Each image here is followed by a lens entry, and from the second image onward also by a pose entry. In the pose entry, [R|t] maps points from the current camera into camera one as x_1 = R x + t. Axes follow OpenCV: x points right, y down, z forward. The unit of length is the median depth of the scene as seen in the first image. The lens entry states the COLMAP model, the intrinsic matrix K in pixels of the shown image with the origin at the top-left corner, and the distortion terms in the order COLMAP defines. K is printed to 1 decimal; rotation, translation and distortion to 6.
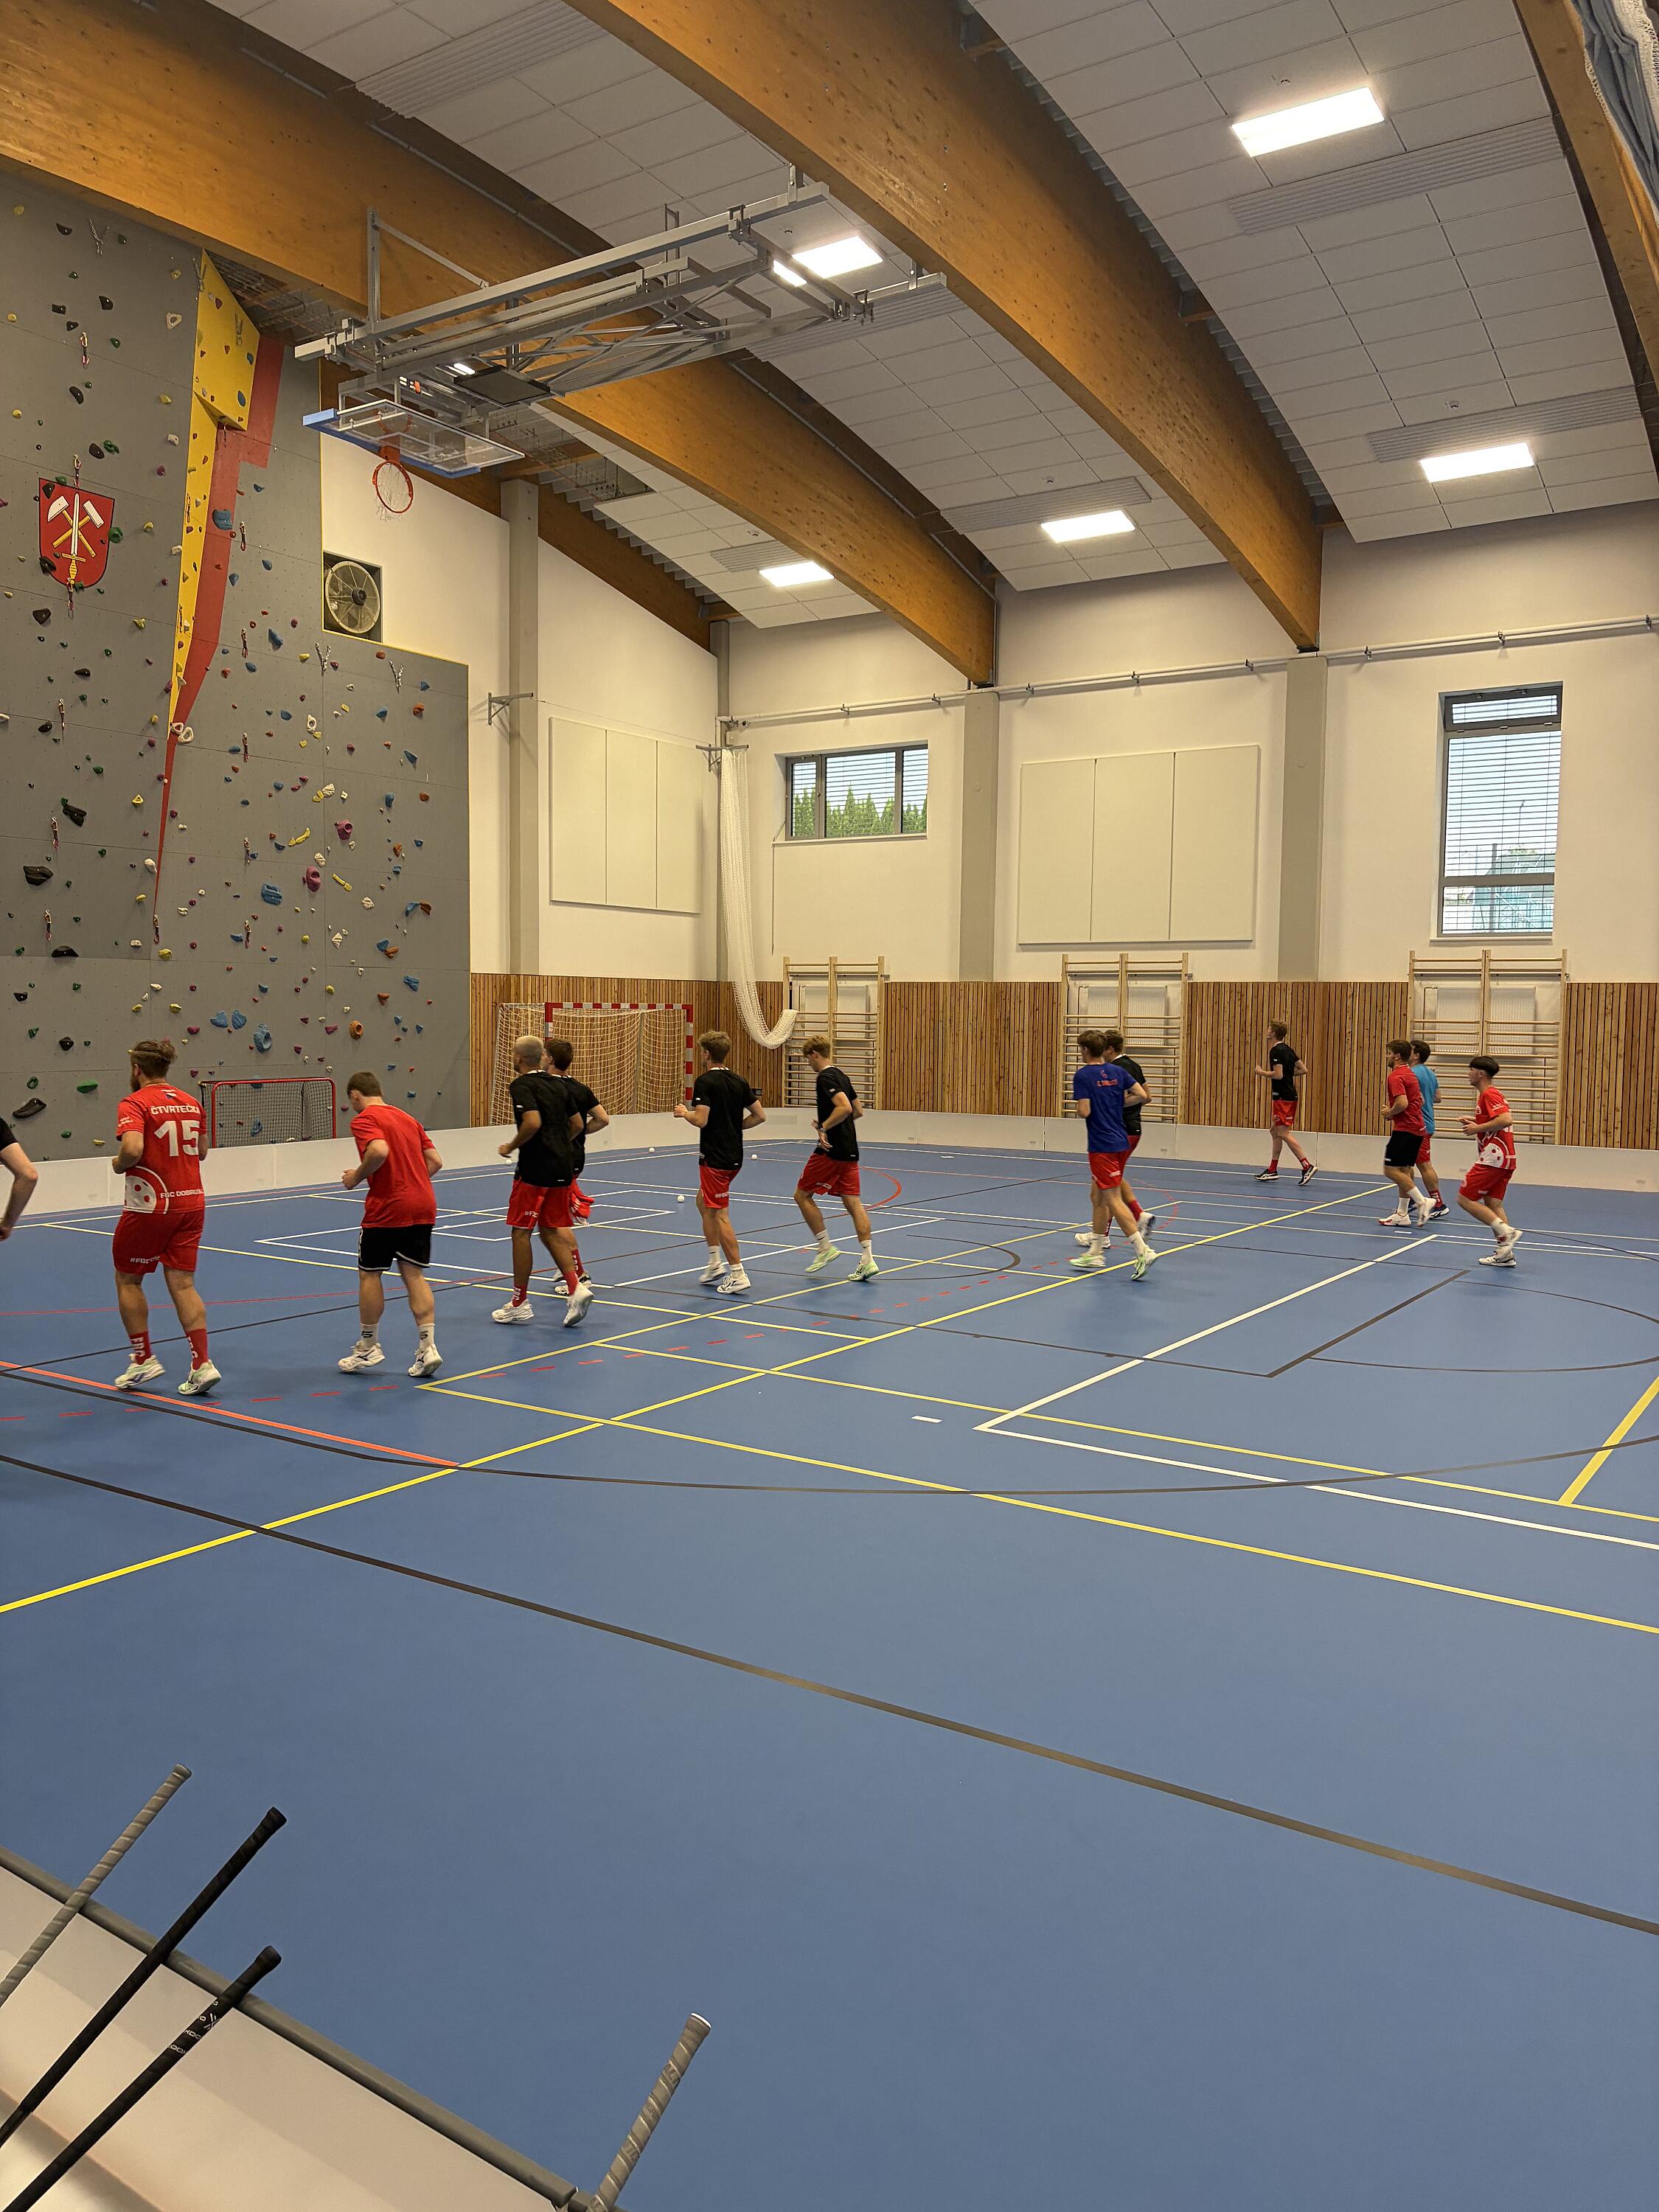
lens RADIAL K [[1651.3, 0, 829.5], [0, 1651.3, 1106.0], [0, 0, 1]] dist [0.063118, -0.069424]
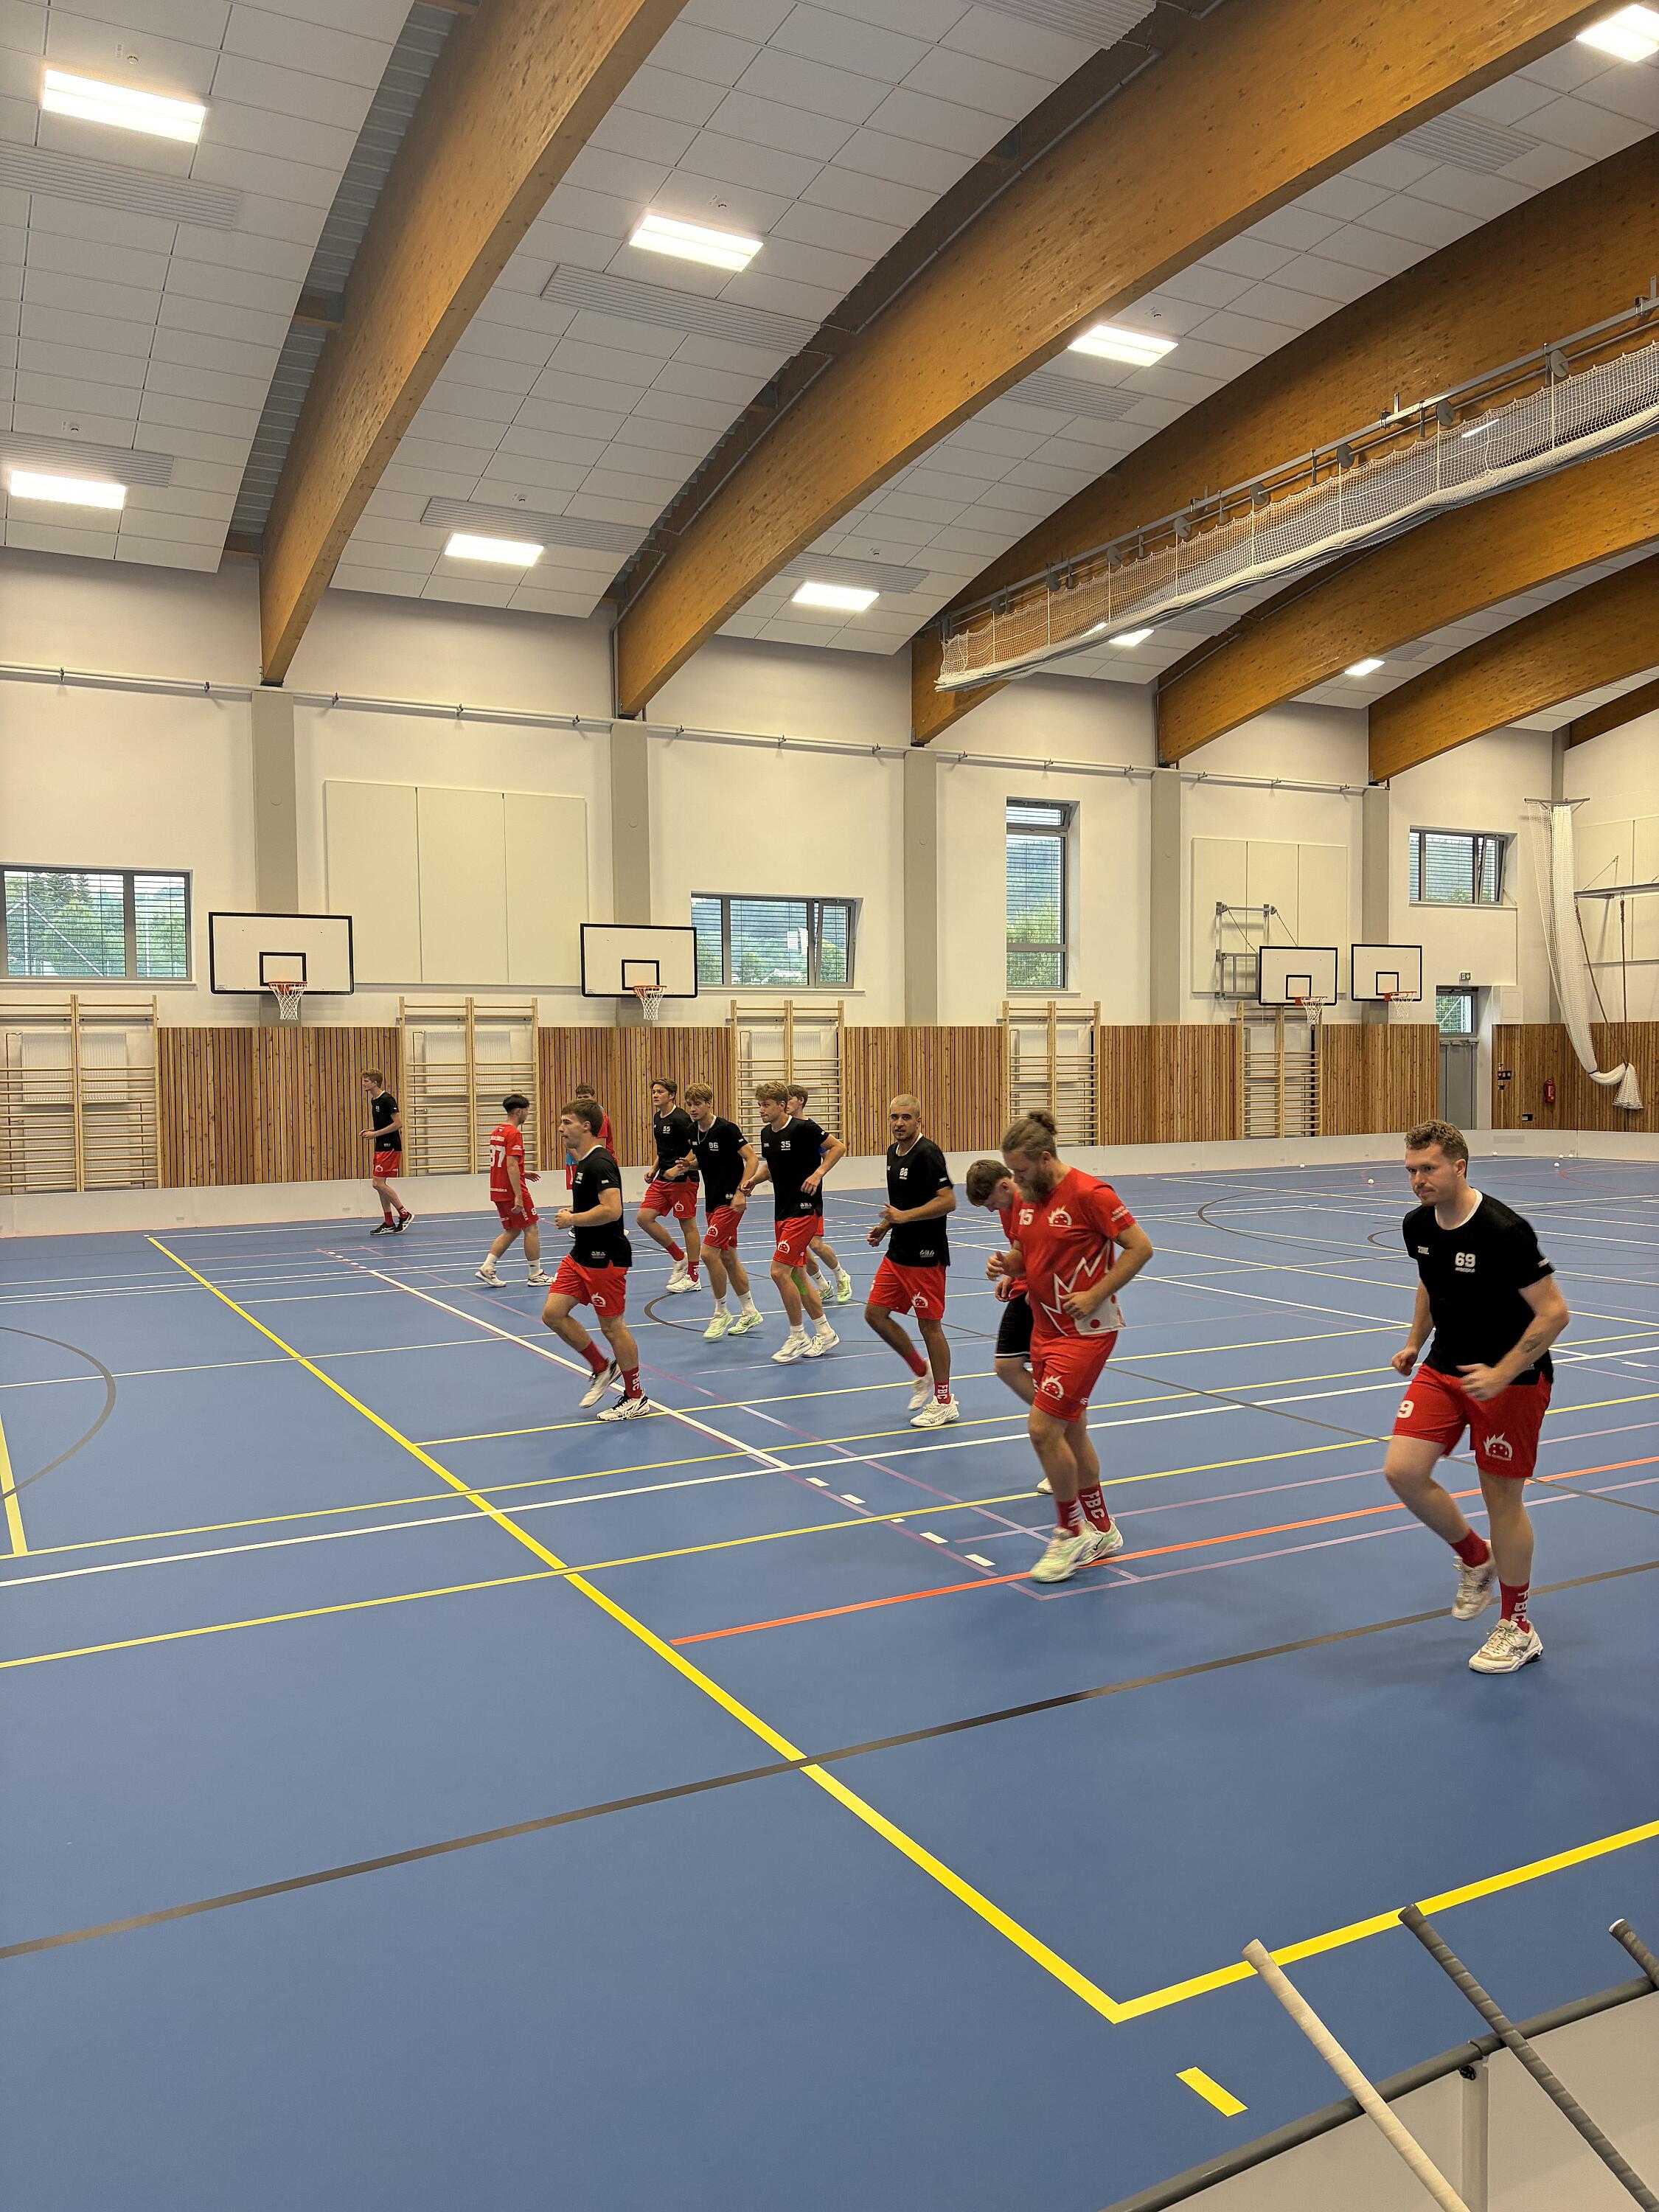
lens RADIAL K [[1651.3, 0, 829.5], [0, 1651.3, 1106.0], [0, 0, 1]] dist [0.063118, -0.069424]
pose [[0.483708, -0.045368, 0.874053, -0.606006], [0.068773, 0.997538, 0.013718, -0.030440], [-0.872523, 0.053476, 0.485637, 0.388851]]
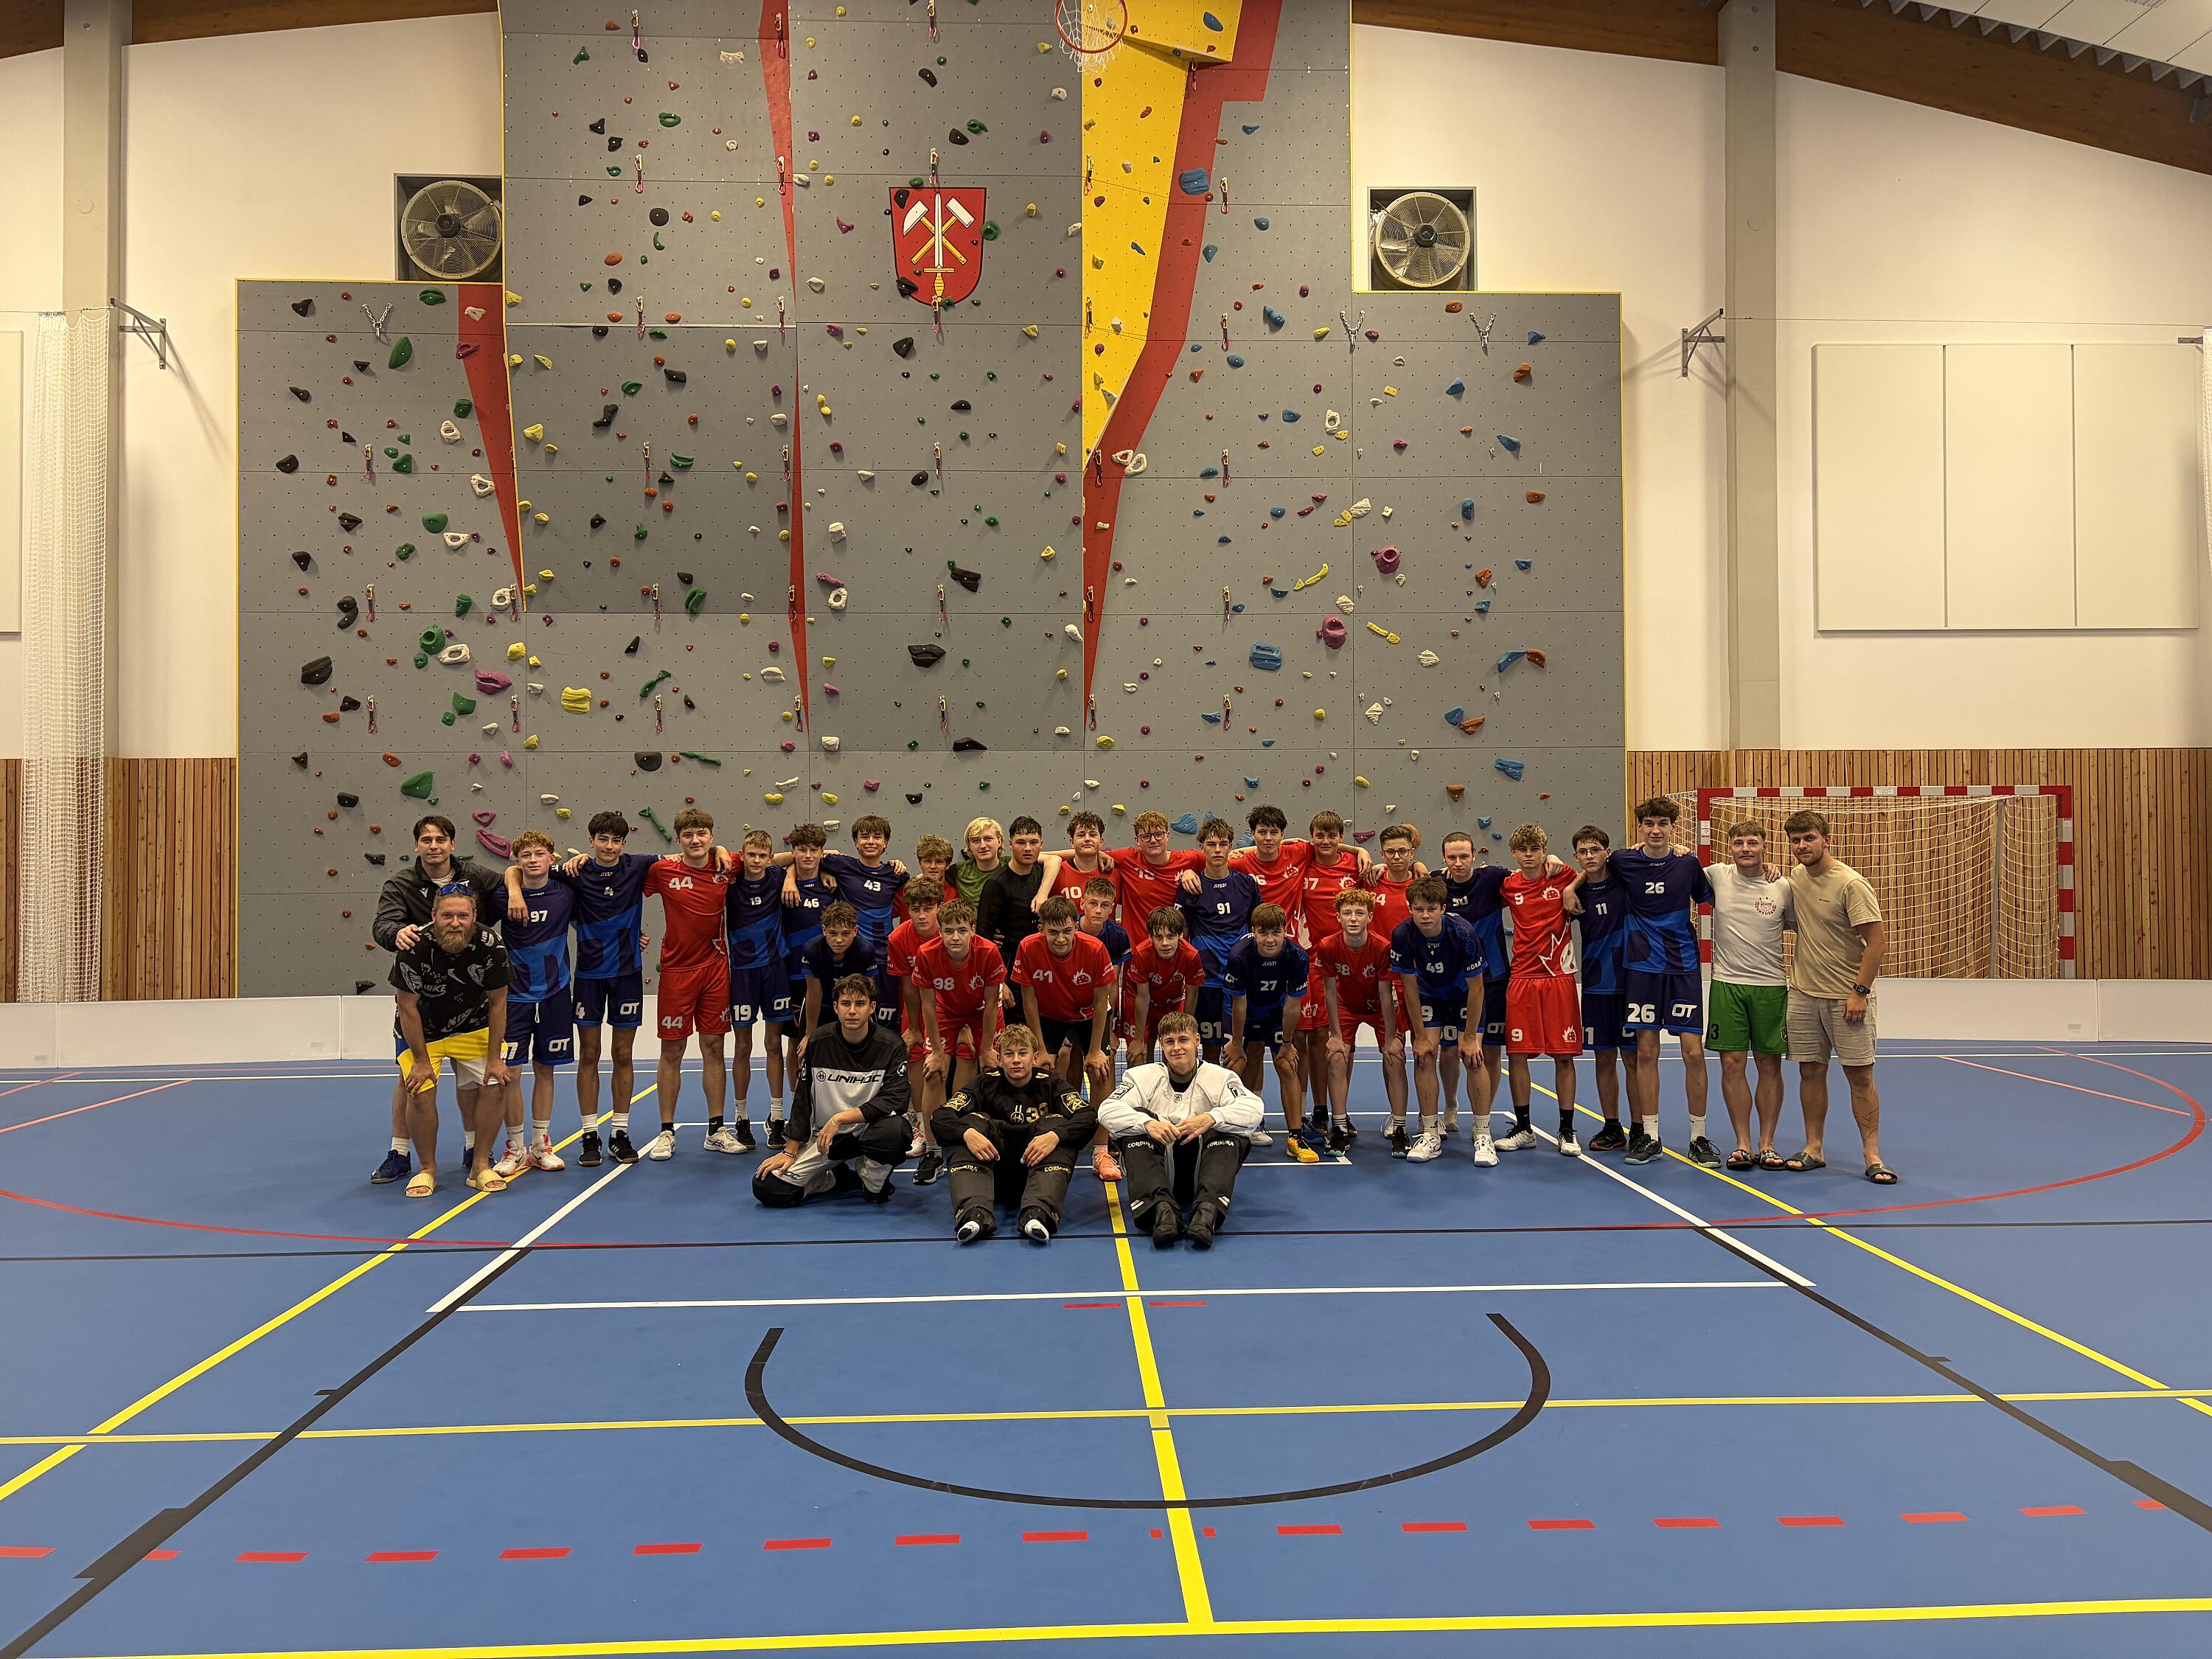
lens RADIAL K [[1651.3, 0, 1112.4], [0, 1651.3, 818.7], [0, 0, 1]] dist [0.063118, -0.069424]
pose [[0.586783, -0.032931, -0.809074, 0.204704], [-0.035957, 0.997127, -0.066662, -0.002478], [0.808945, 0.068208, 0.583913, 0.474887]]
